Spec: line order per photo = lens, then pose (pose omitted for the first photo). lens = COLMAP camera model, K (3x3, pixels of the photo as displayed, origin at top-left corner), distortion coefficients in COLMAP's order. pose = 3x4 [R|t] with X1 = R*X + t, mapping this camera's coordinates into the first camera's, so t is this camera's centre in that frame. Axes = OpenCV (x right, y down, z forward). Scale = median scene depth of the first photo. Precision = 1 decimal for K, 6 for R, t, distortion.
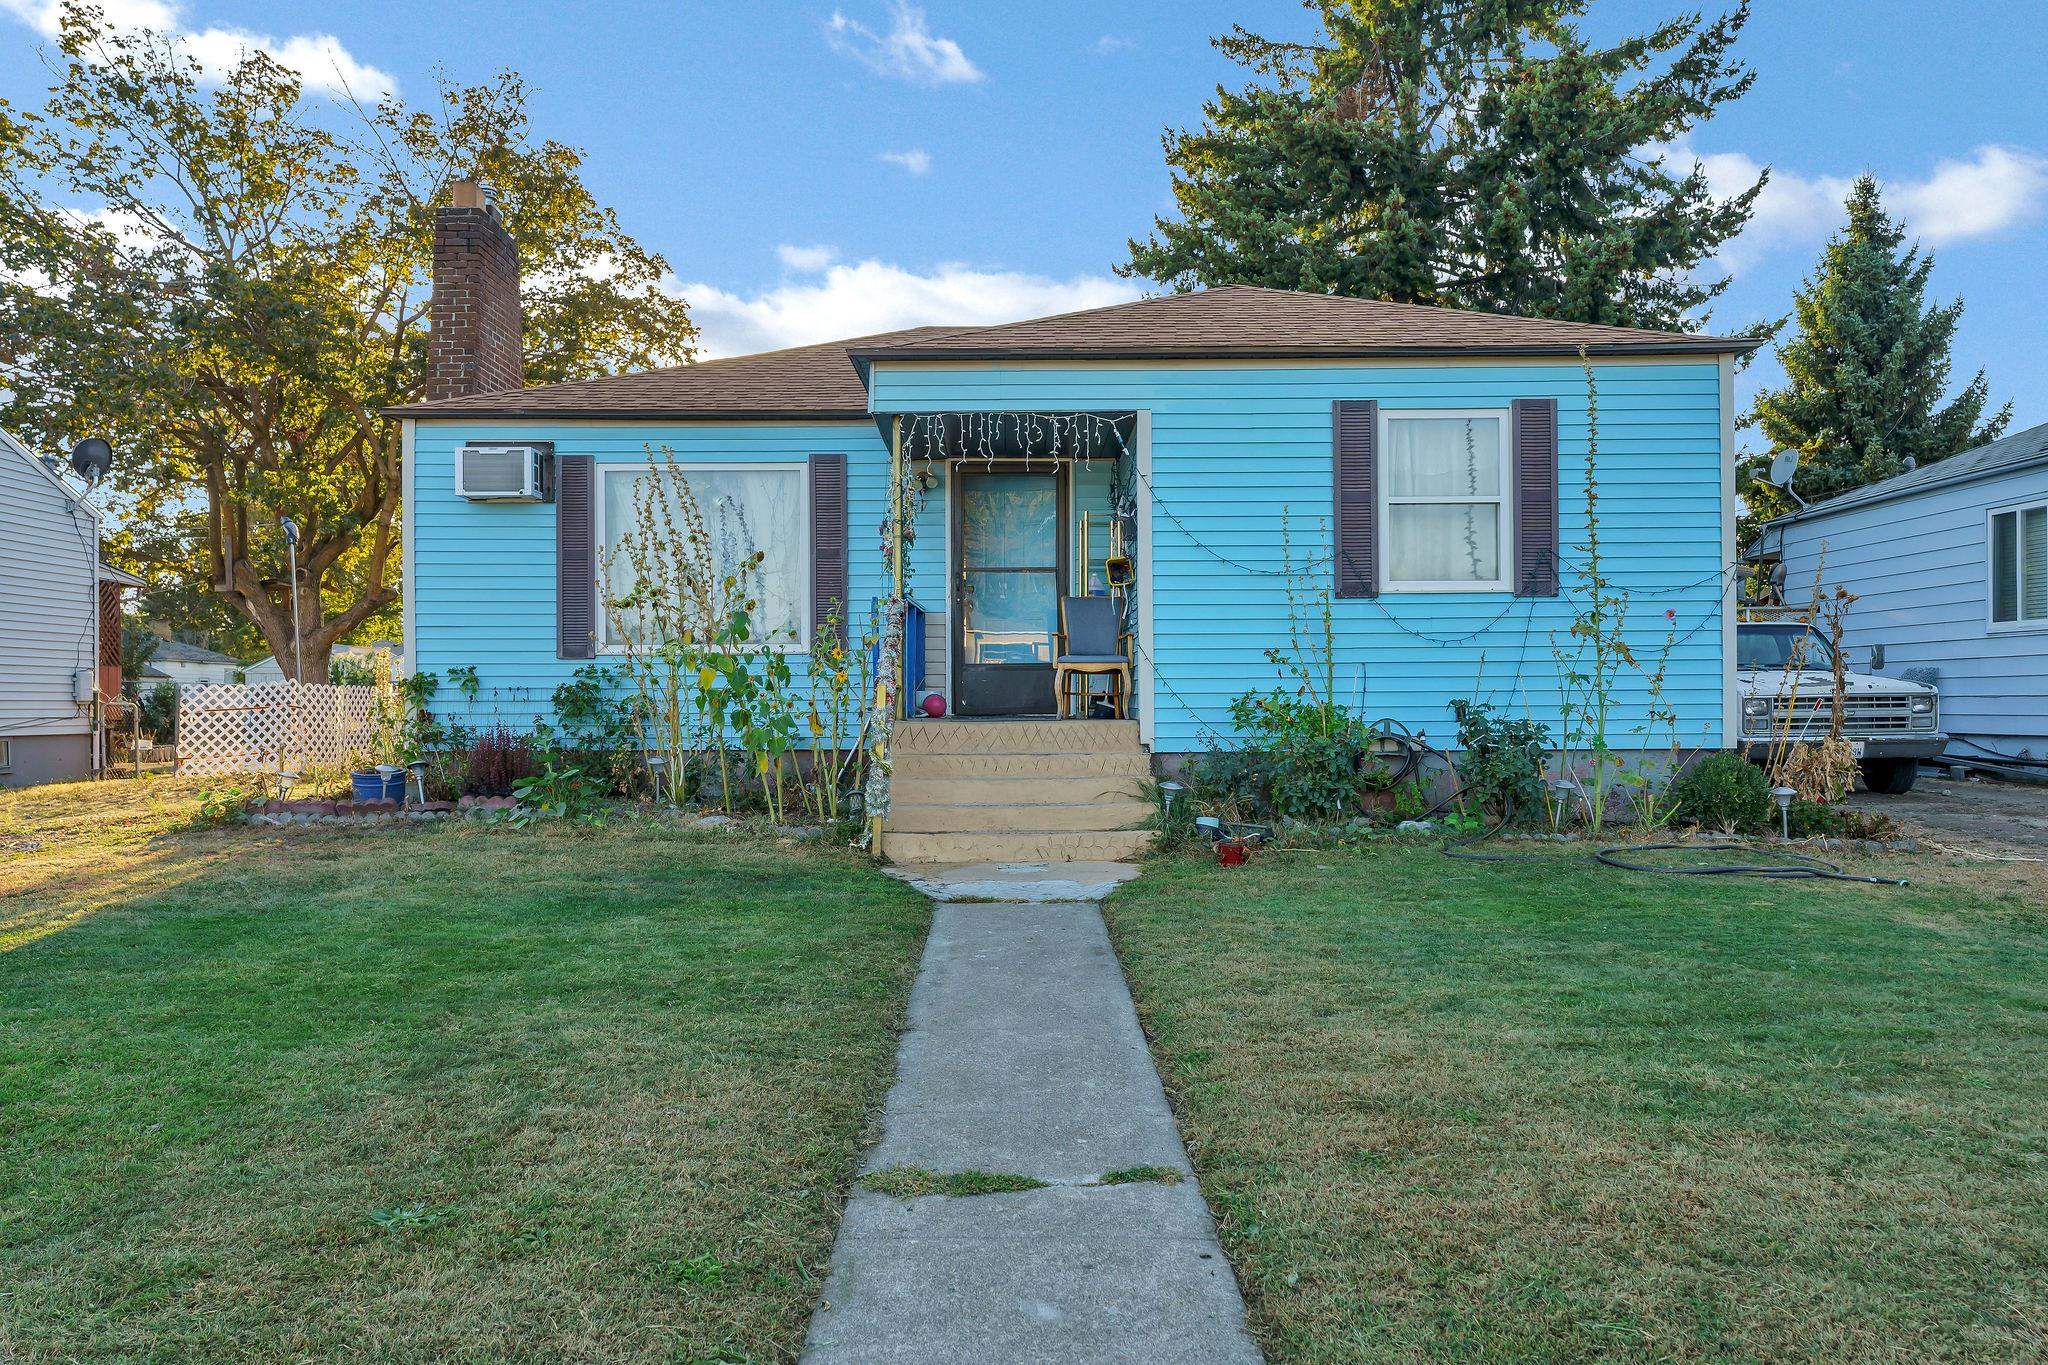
lens RADIAL K [[1440.0, 0, 1017.6], [0, 1440.0, 692.8], [0, 0, 1]] dist [0.003968, 0.004541]
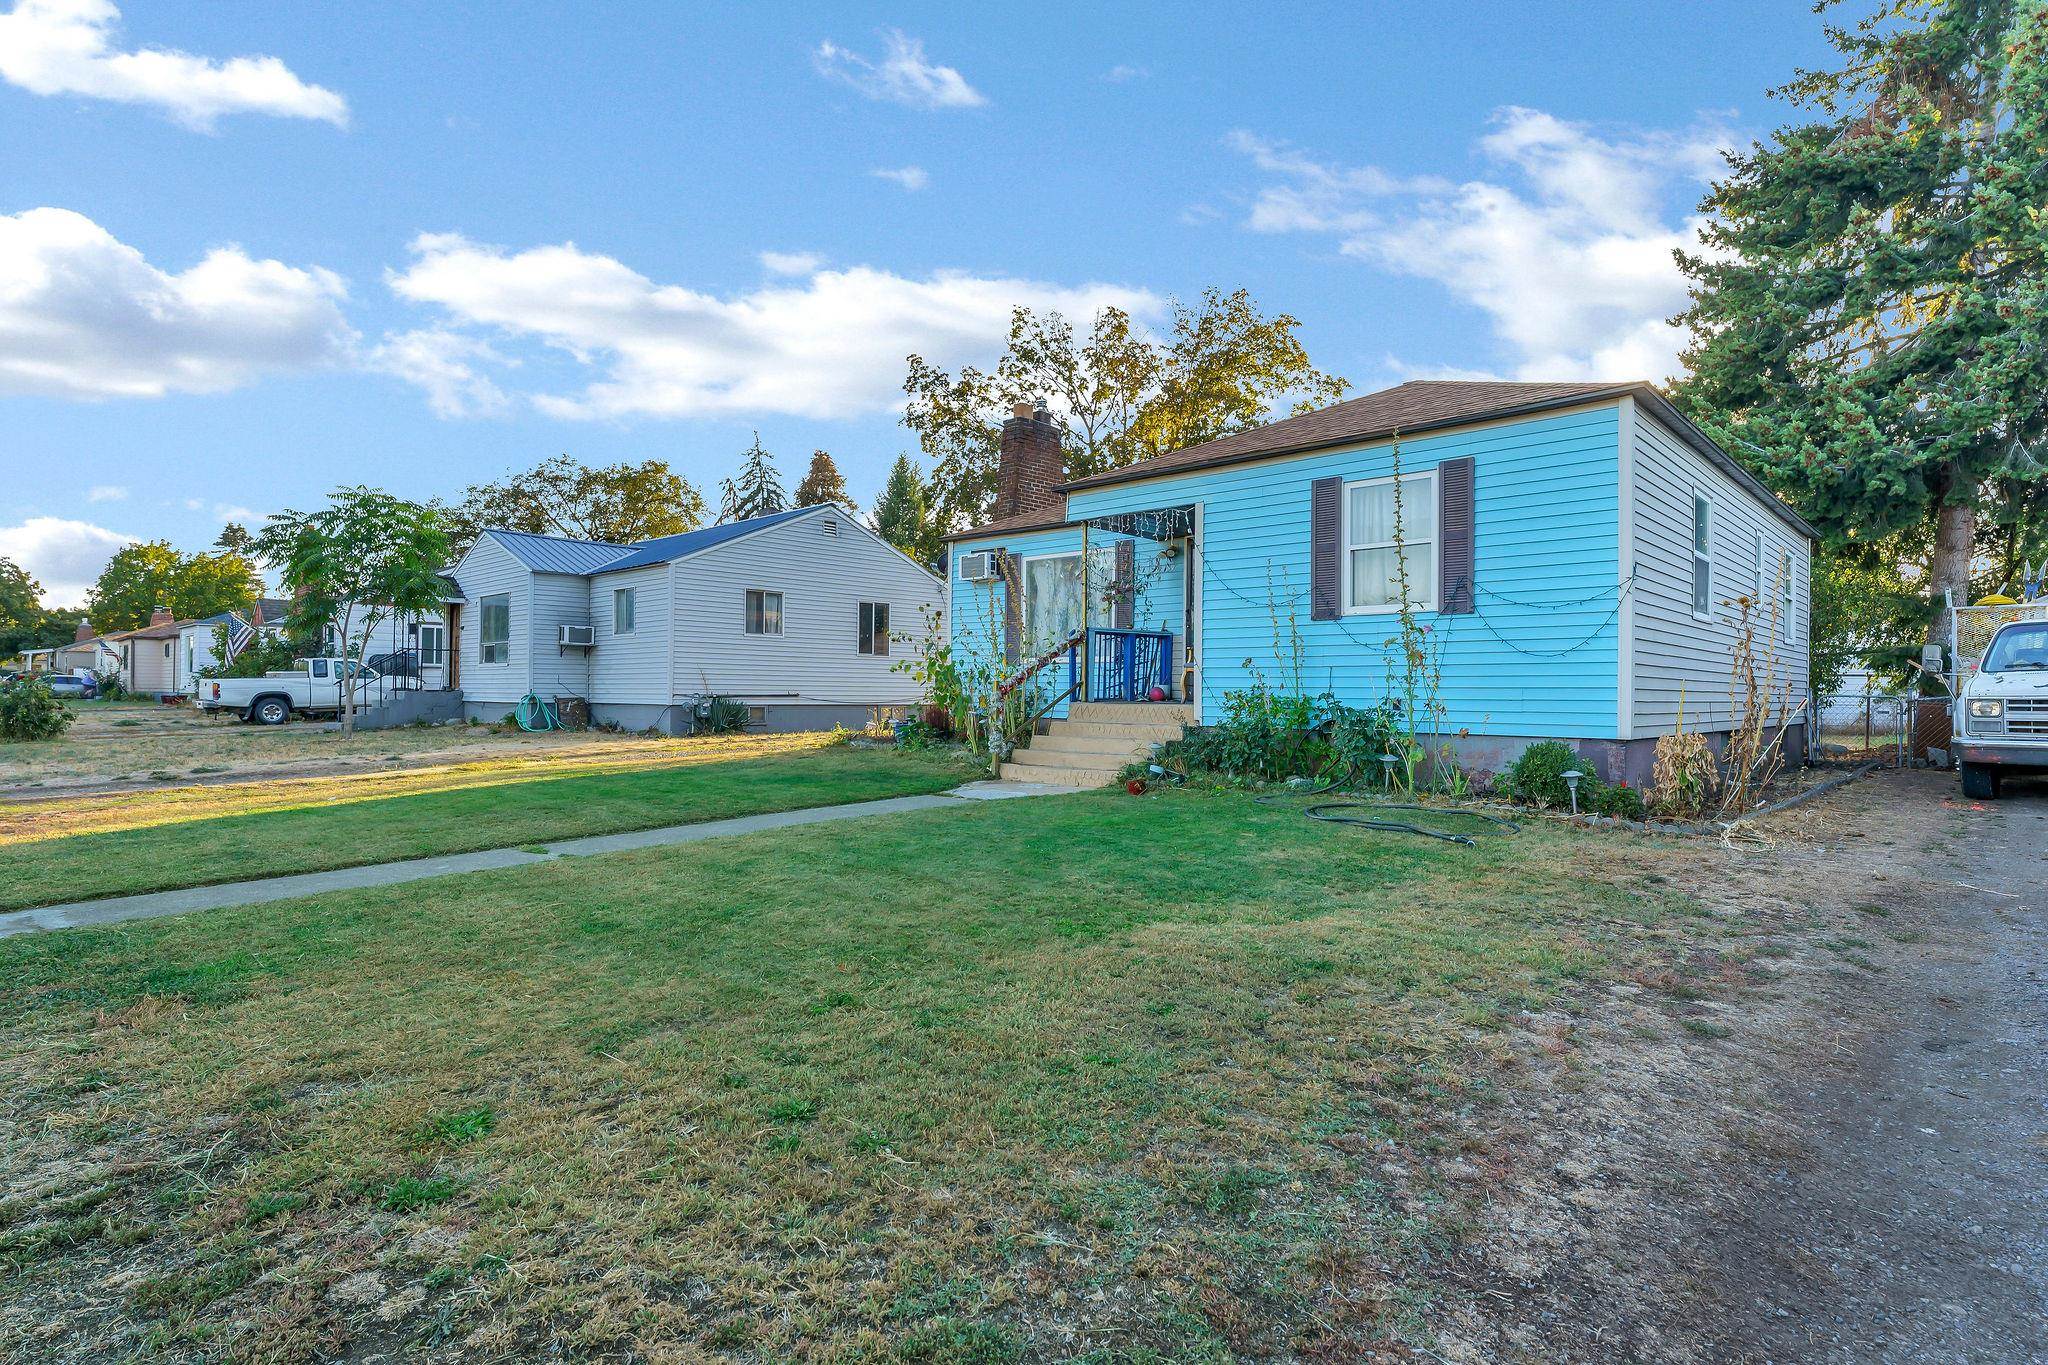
lens RADIAL K [[1038.7, 0, 1022.3], [0, 1038.7, 691.0], [0, 0, 1]] dist [0.003862, 0.000666]
pose [[0.731683, 0.009203, -0.681583, 0.706544], [-0.000979, 0.999922, 0.012450, -0.009105], [0.681645, -0.008442, 0.731635, 0.060198]]
